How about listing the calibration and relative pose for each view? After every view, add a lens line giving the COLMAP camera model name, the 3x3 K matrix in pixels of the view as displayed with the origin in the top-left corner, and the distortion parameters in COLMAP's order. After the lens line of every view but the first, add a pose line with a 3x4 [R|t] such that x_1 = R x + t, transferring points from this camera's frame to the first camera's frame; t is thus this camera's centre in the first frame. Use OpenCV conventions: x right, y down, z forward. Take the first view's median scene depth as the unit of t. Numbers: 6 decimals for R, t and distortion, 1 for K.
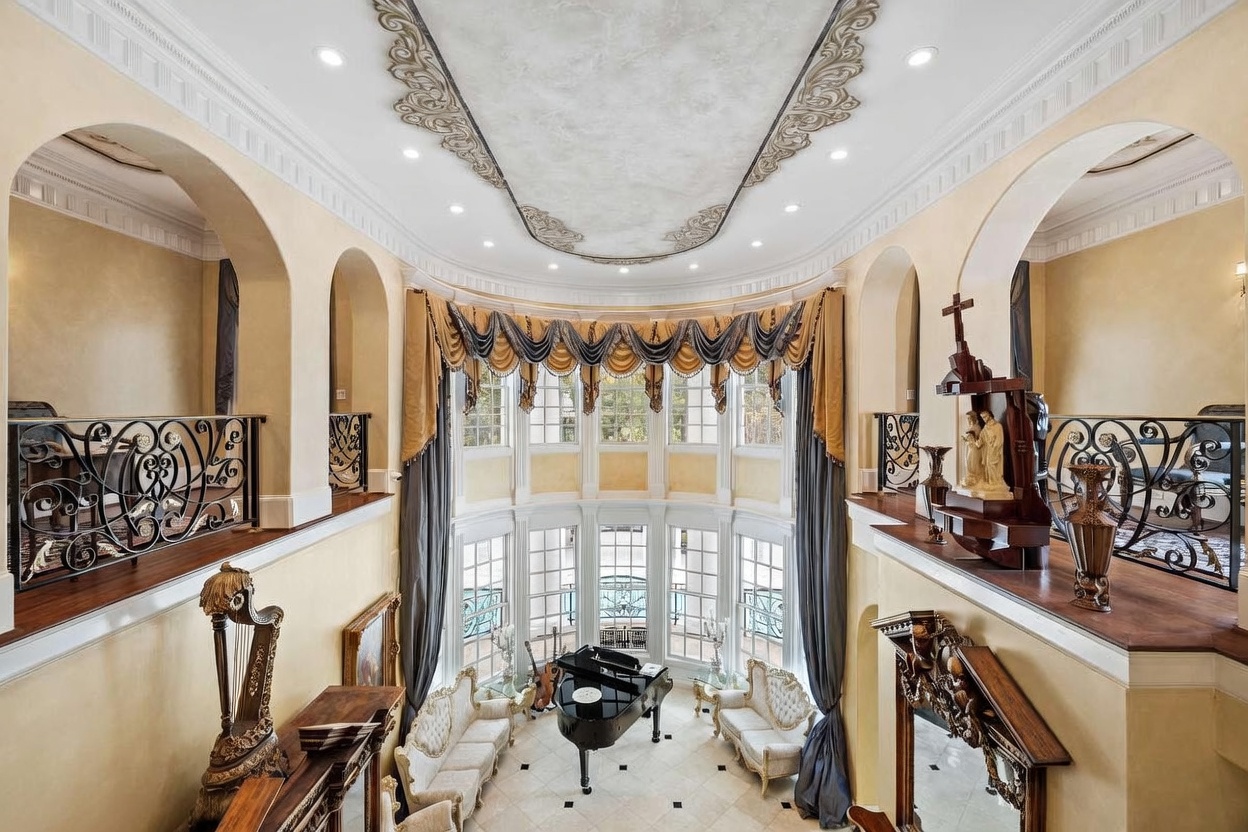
lens RADIAL K [[524.6, 0, 620.2], [0, 524.6, 409.5], [0, 0, 1]] dist [-0.004062, 0.000451]
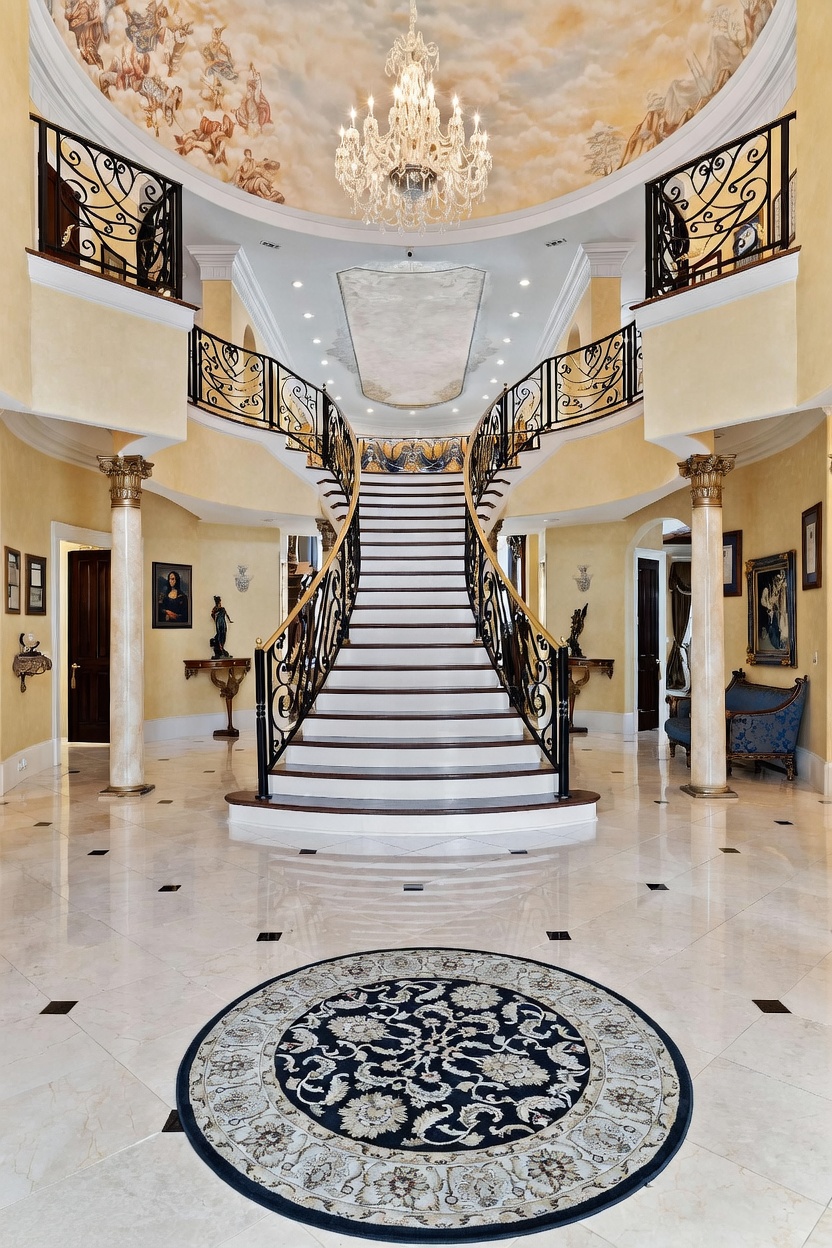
lens RADIAL K [[769.5, 0, 415.0], [0, 769.5, 627.2], [0, 0, 1]] dist [-0.006302, 0.001918]
pose [[0.999987, -0.004778, 0.001504, 0.008658], [0.004777, 0.999988, 0.000450, 0.437724], [-0.001506, -0.000443, 0.999999, -1.522513]]
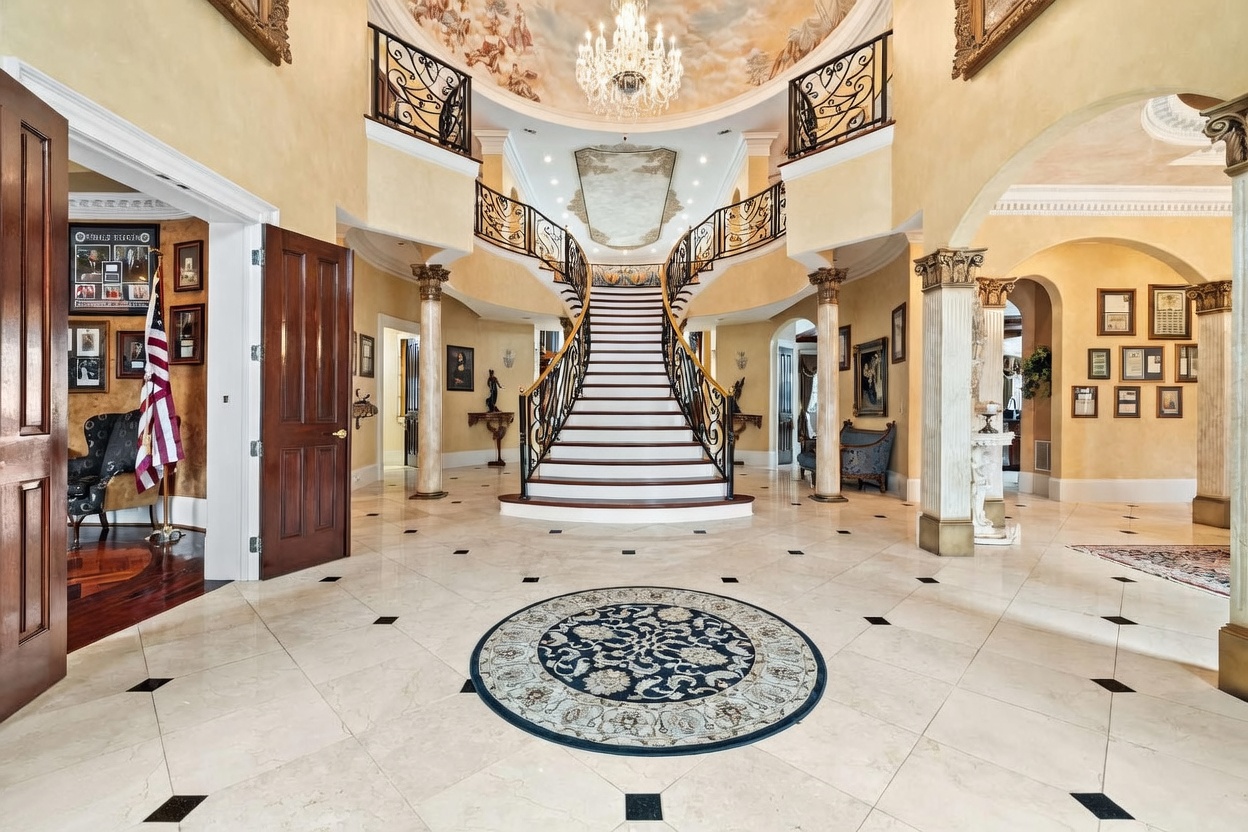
lens RADIAL K [[524.6, 0, 629.8], [0, 524.6, 407.7], [0, 0, 1]] dist [-0.004062, 0.000451]
pose [[0.999877, 0.003409, 0.015318, -0.003916], [-0.003381, 0.999993, -0.001857, 0.488323], [-0.015325, 0.001805, 0.999881, -1.517822]]
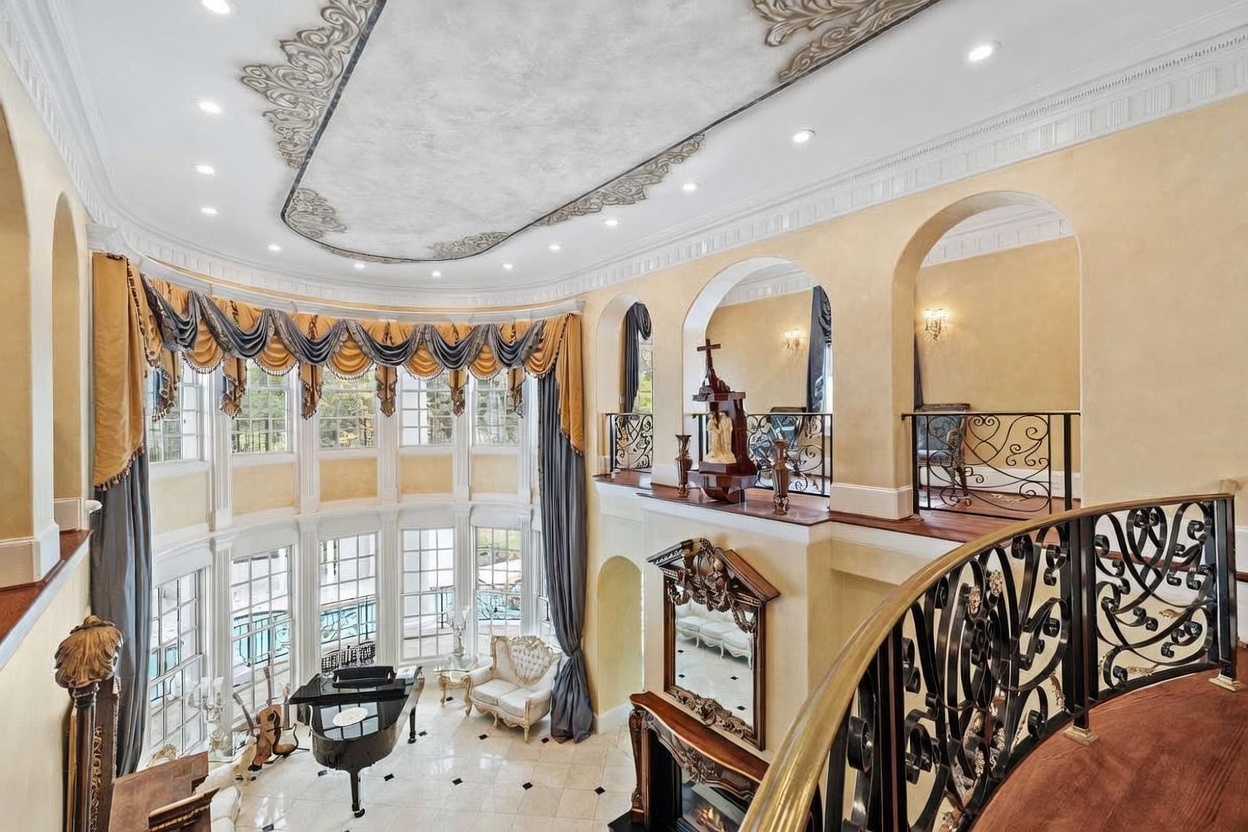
lens RADIAL K [[524.6, 0, 626.2], [0, 524.6, 411.9], [0, 0, 1]] dist [-0.004062, 0.000451]
pose [[0.766979, -0.008631, 0.641614, -0.250676], [0.007983, 0.999960, 0.003909, -0.001340], [-0.641623, 0.002124, 0.767018, -0.035365]]
